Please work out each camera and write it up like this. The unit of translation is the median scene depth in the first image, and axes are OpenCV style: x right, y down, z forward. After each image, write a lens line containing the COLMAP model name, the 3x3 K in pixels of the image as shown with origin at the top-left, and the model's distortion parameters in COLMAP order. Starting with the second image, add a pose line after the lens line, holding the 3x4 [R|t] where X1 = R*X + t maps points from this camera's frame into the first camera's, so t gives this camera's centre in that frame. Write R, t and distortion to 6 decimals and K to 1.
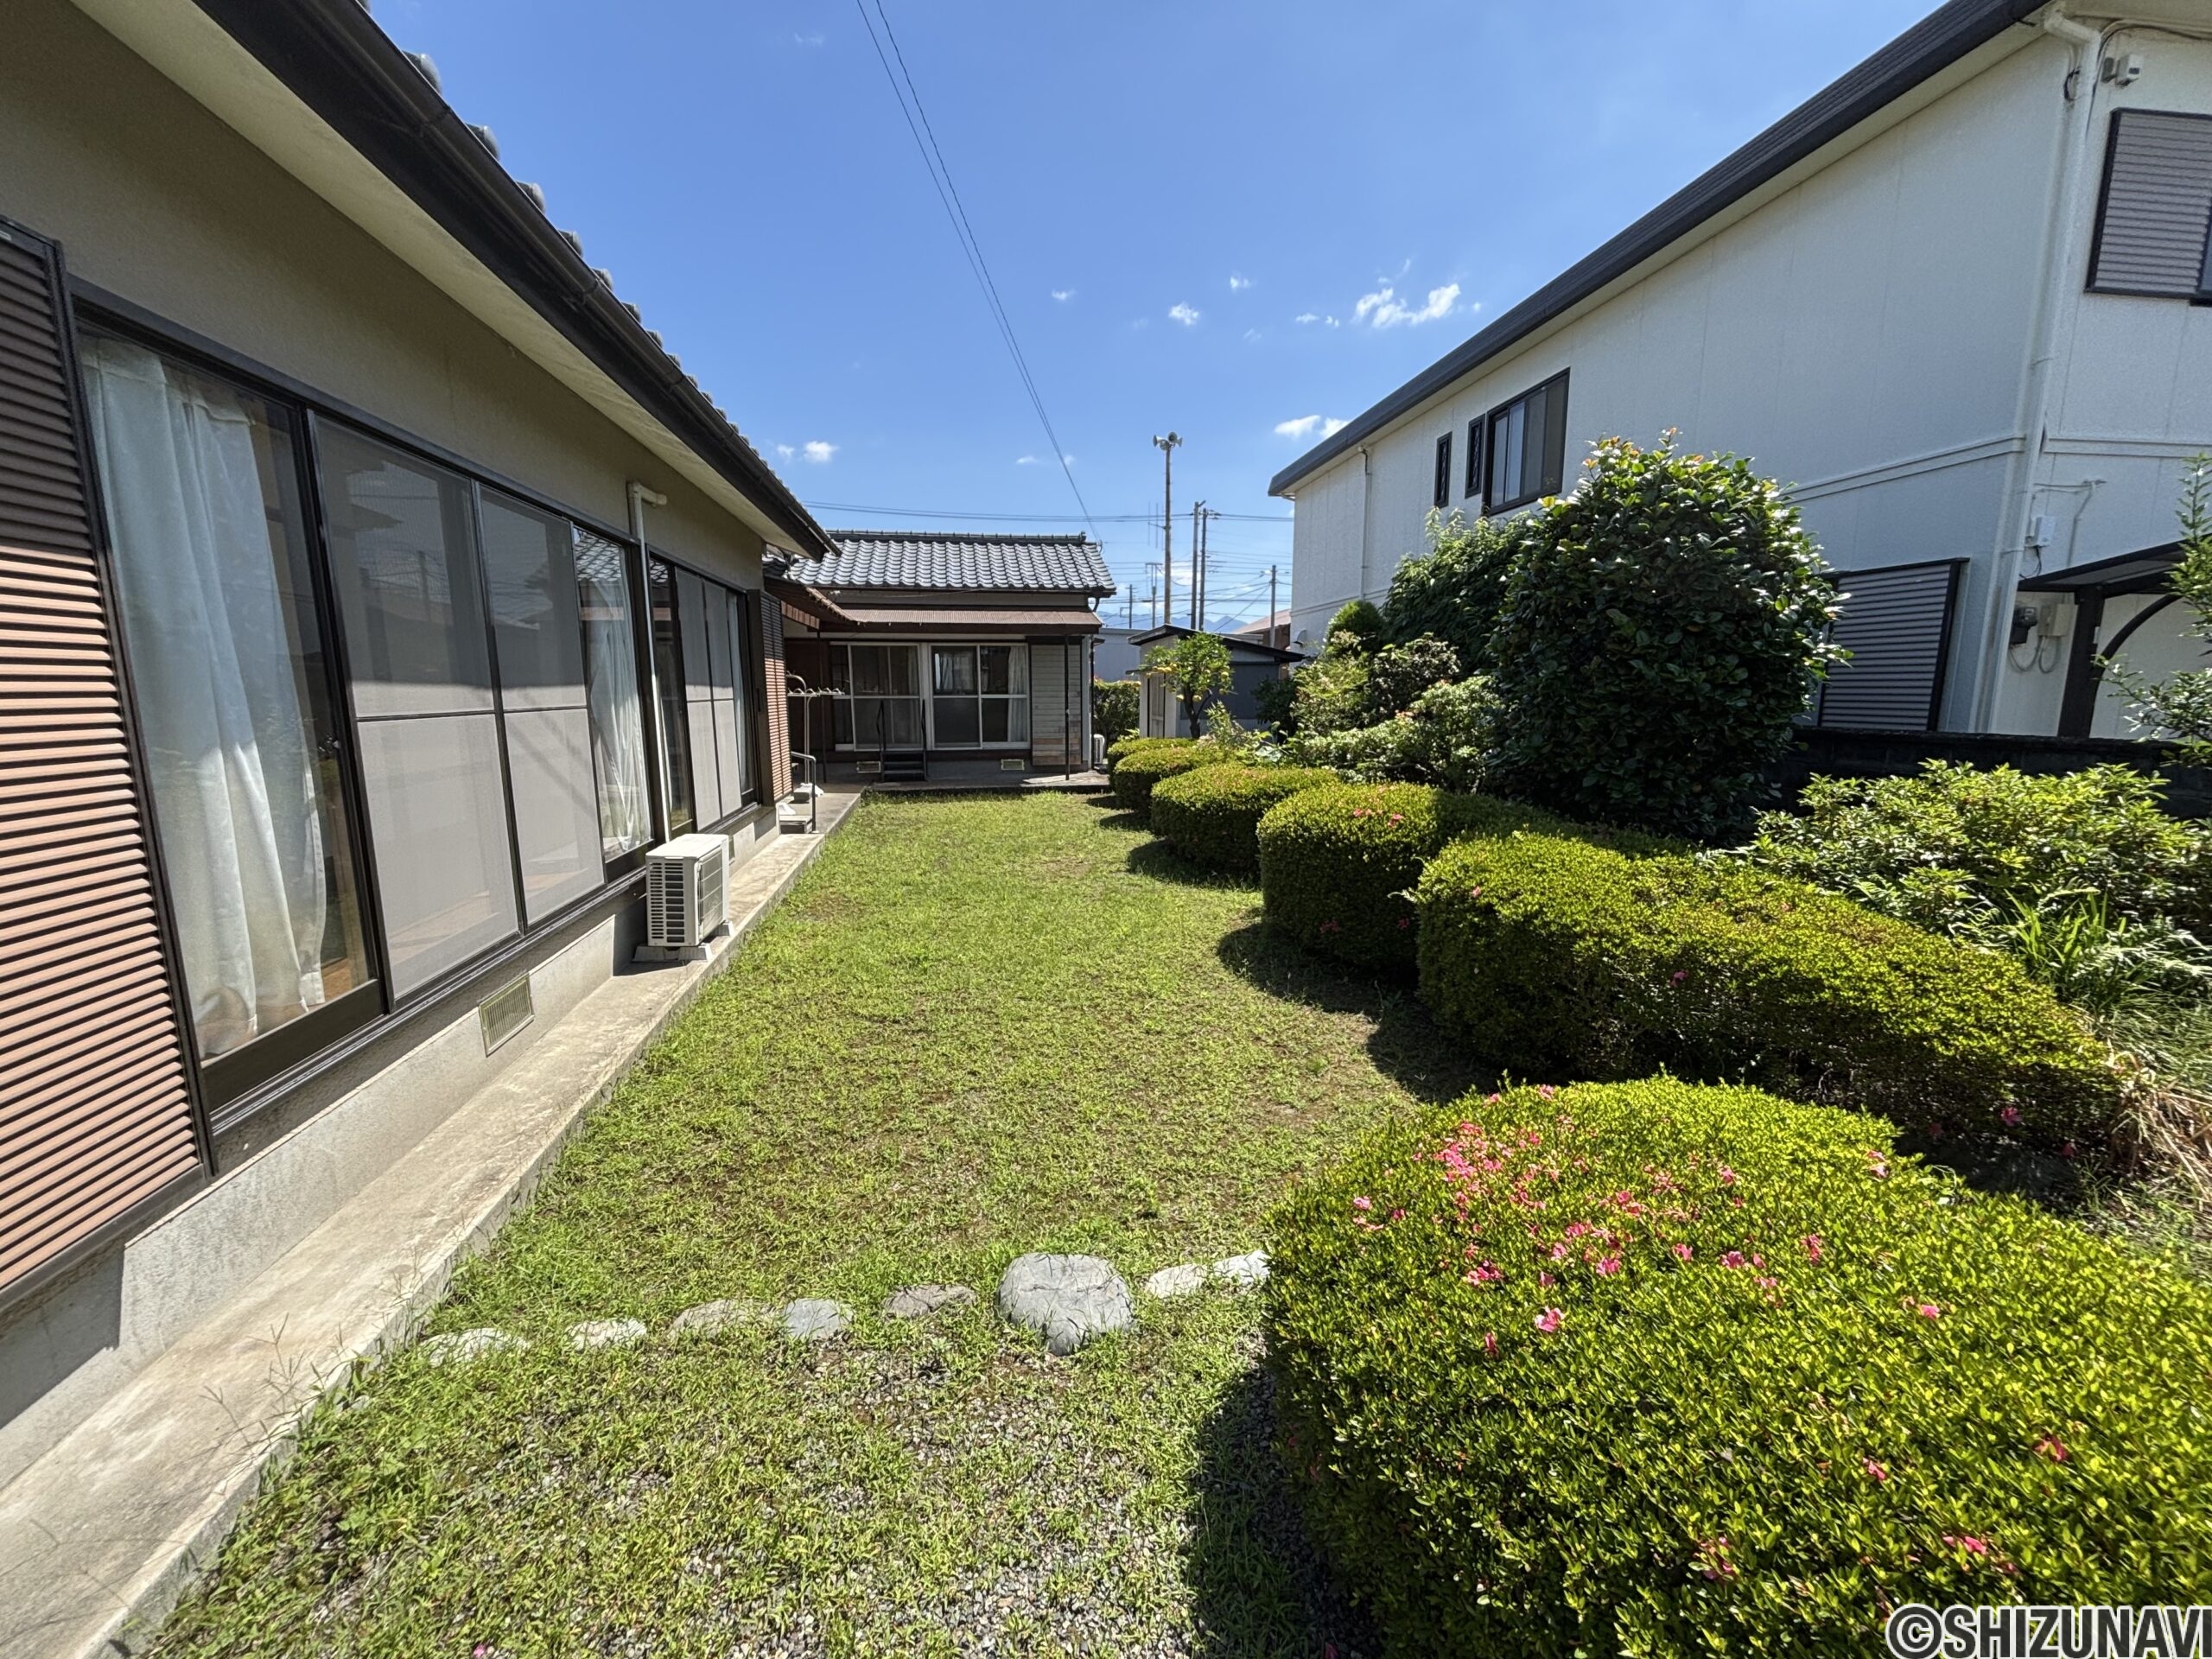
lens RADIAL K [[890.0, 0, 1110.6], [0, 890.0, 834.7], [0, 0, 1]] dist [0.006103, -0.001989]
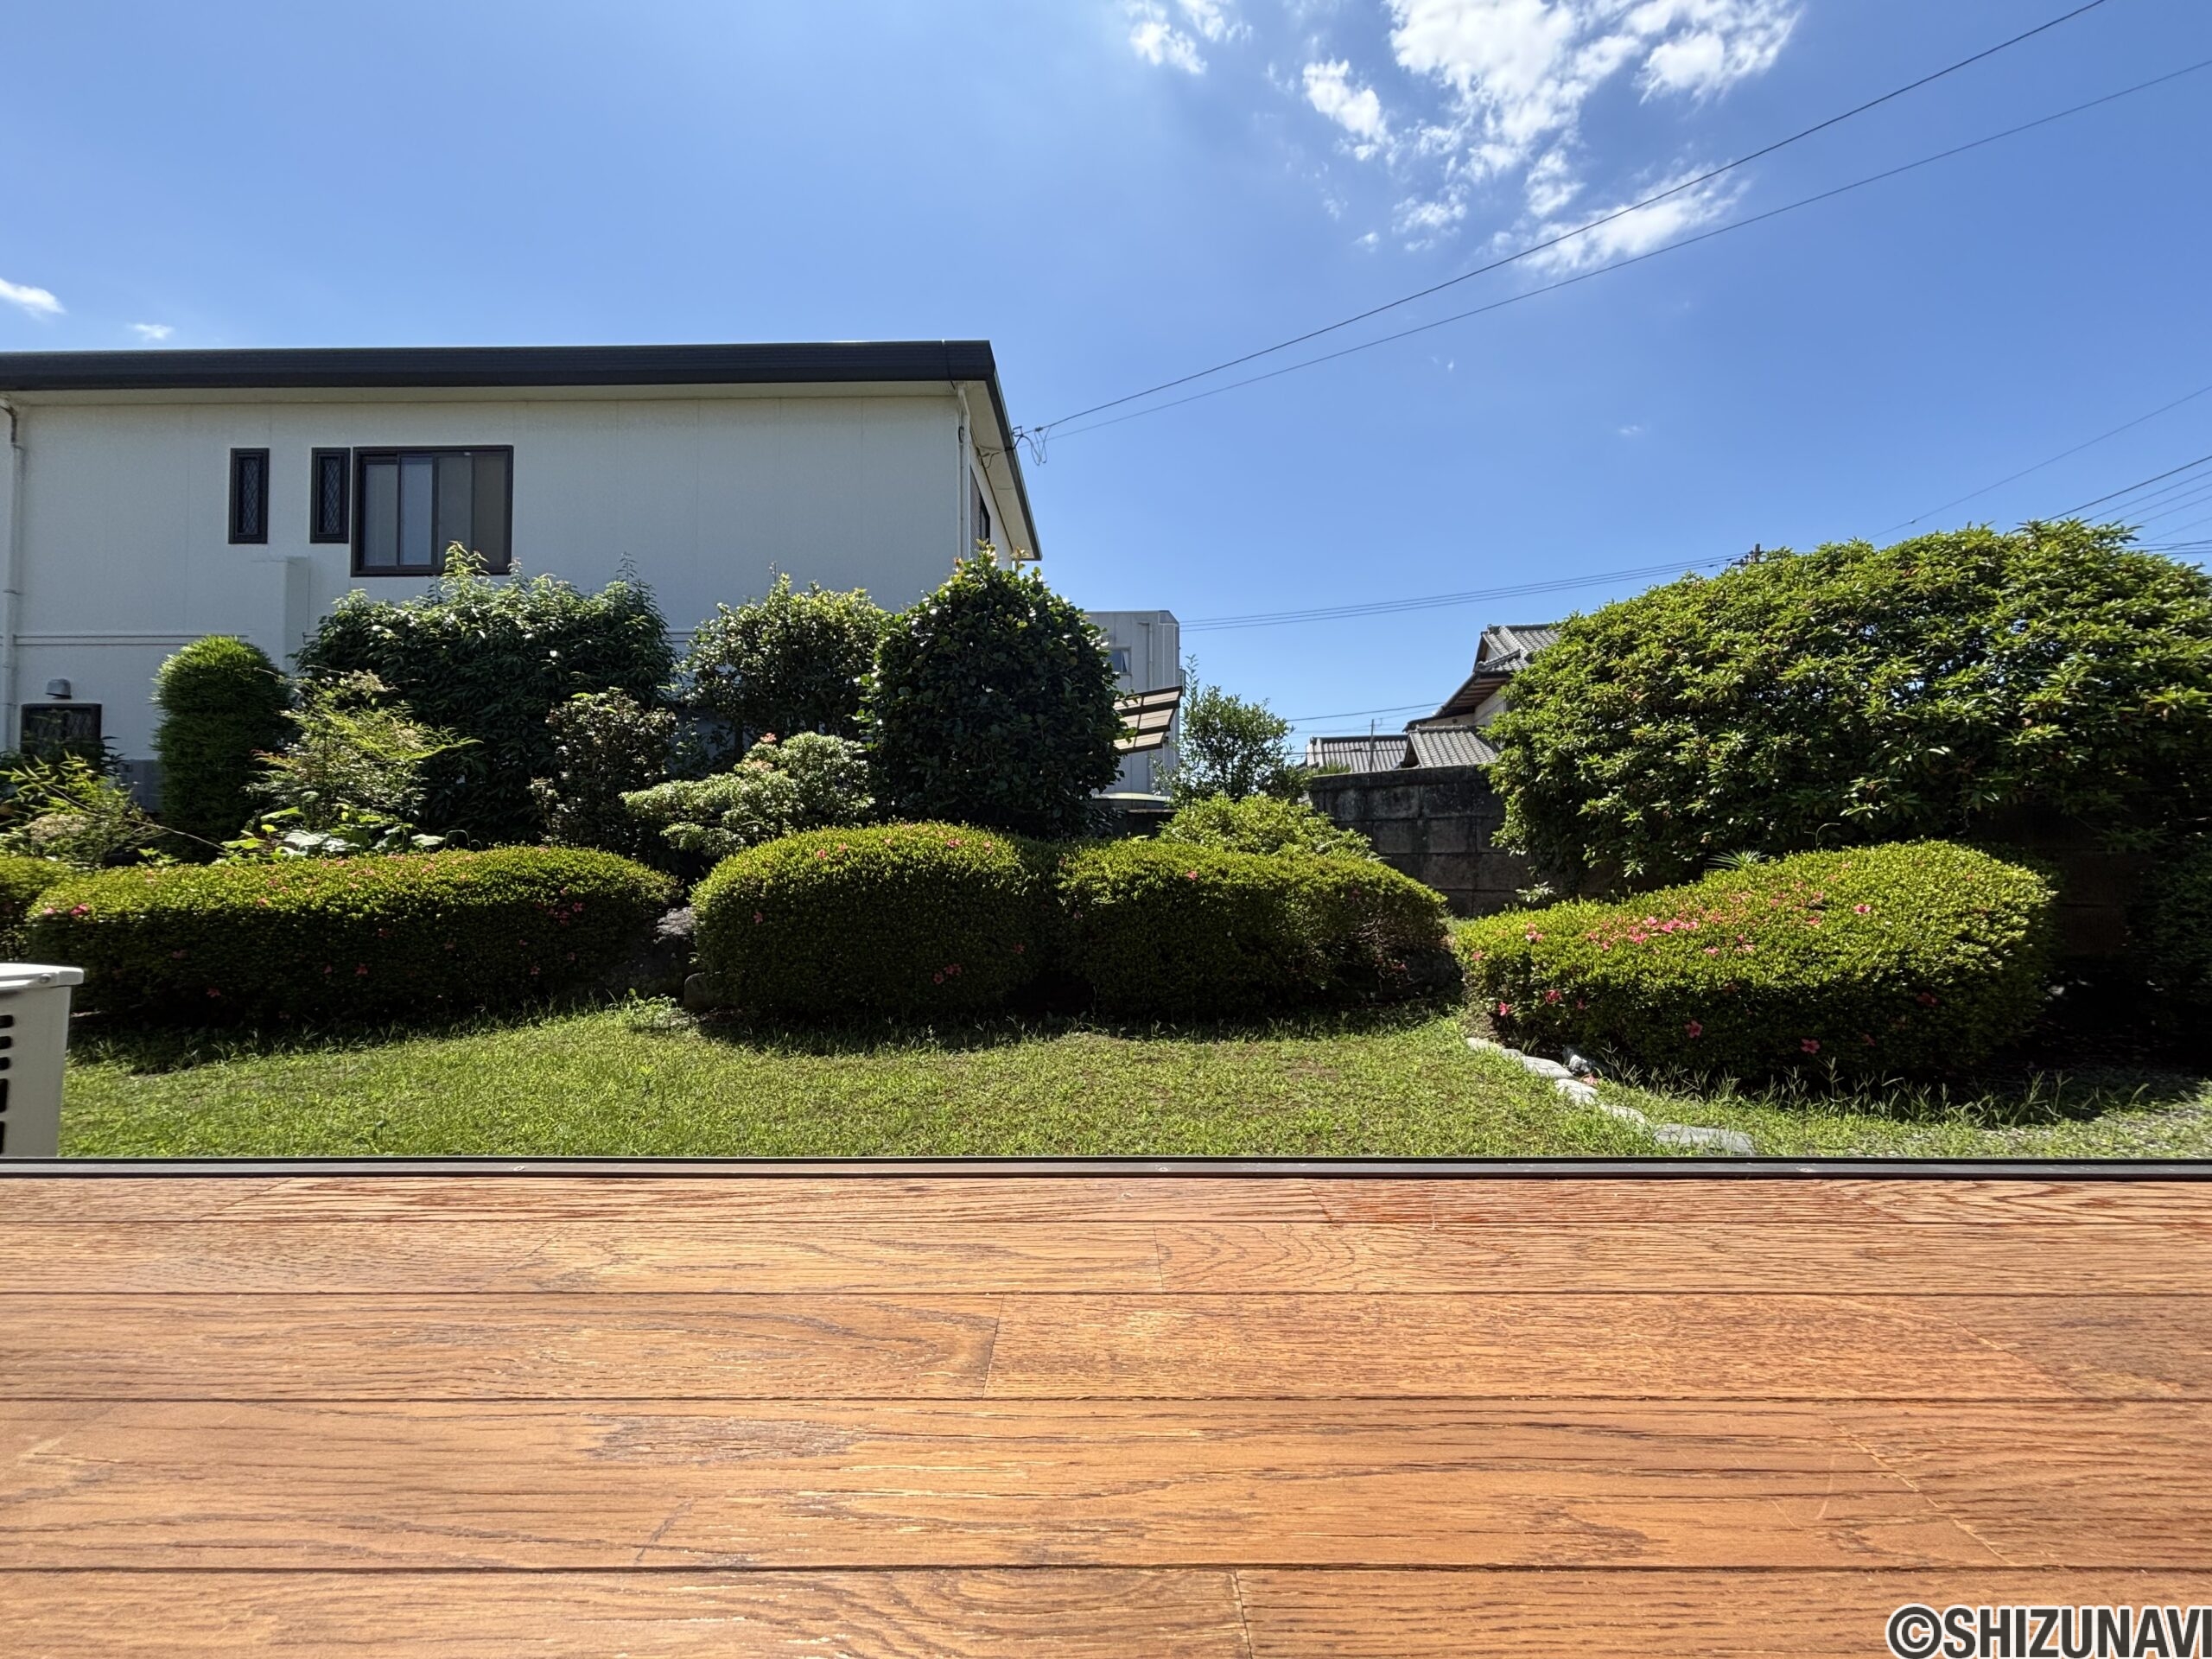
lens RADIAL K [[890.0, 0, 1096.1], [0, 890.0, 847.2], [0, 0, 1]] dist [0.006103, -0.001989]
pose [[0.175484, 0.012765, 0.984399, -0.479620], [0.158369, 0.986527, -0.041024, 0.032810], [-0.971661, 0.163097, 0.171098, 0.547366]]
